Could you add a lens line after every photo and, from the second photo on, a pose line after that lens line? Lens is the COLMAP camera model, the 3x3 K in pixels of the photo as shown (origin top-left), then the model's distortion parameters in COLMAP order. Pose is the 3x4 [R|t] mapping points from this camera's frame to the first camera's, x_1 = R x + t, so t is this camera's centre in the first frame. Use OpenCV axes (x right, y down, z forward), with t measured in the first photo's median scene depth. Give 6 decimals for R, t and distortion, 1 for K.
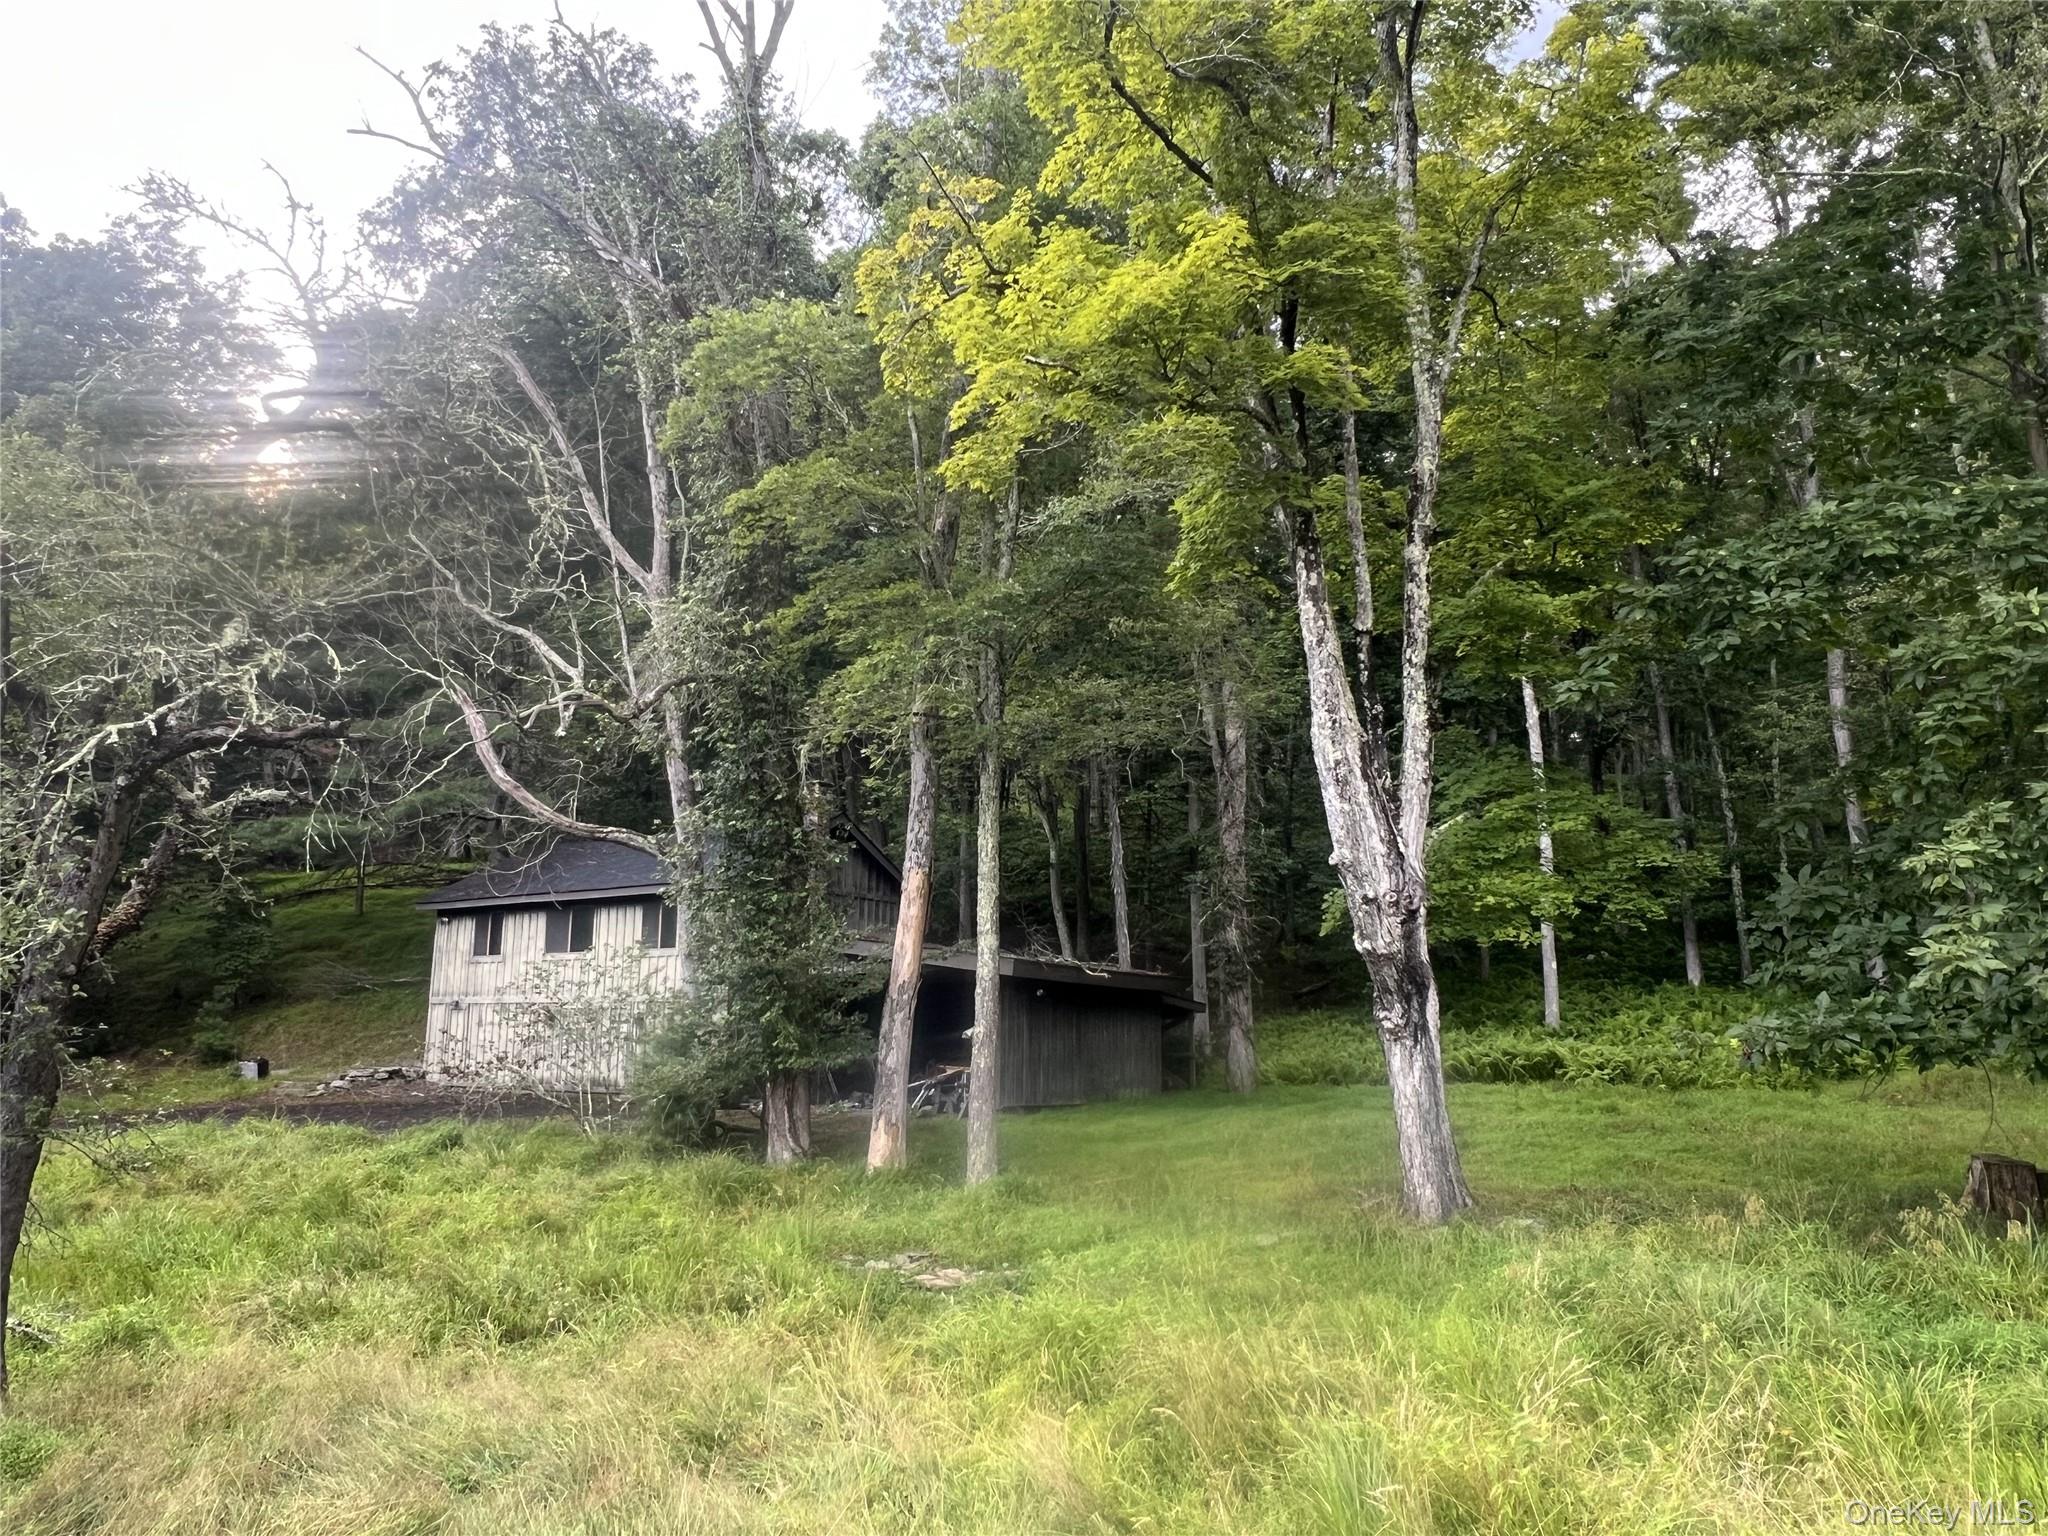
lens RADIAL K [[1390.1, 0, 1019.0], [0, 1390.1, 777.0], [0, 0, 1]] dist [-0.005464, -0.002312]
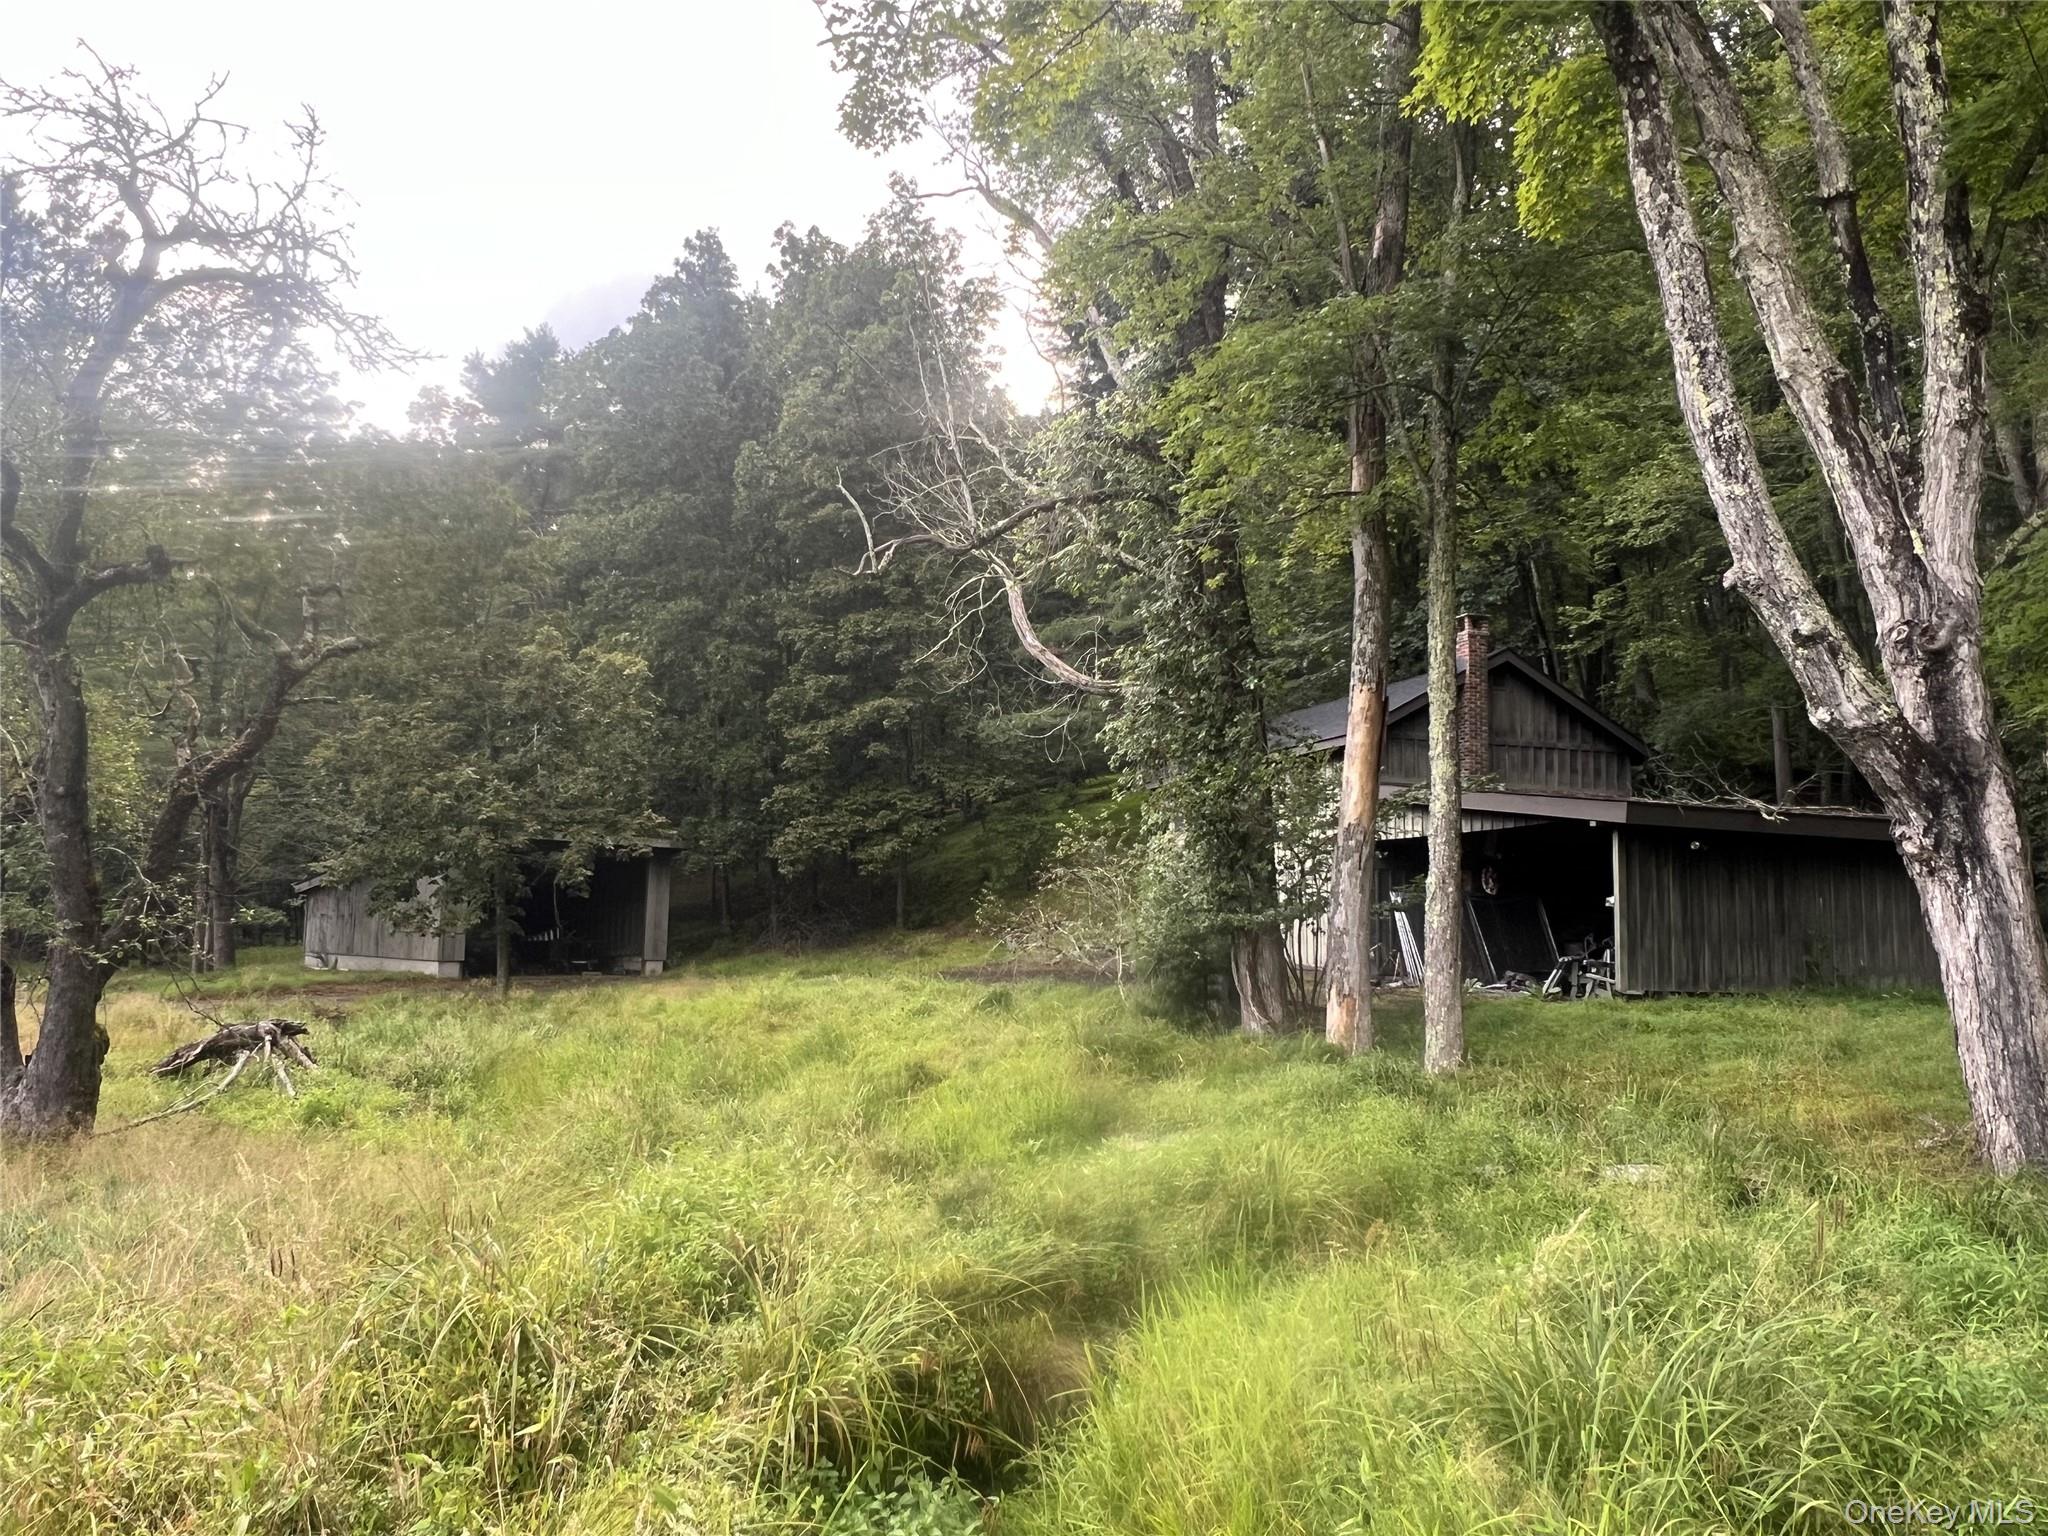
lens RADIAL K [[1390.1, 0, 1003.1], [0, 1390.1, 788.3], [0, 0, 1]] dist [-0.005464, -0.002312]
pose [[0.768777, -0.055353, -0.637116, 0.342606], [0.105788, 0.993529, 0.041332, 0.085925], [0.630706, -0.099175, 0.769659, 0.294757]]
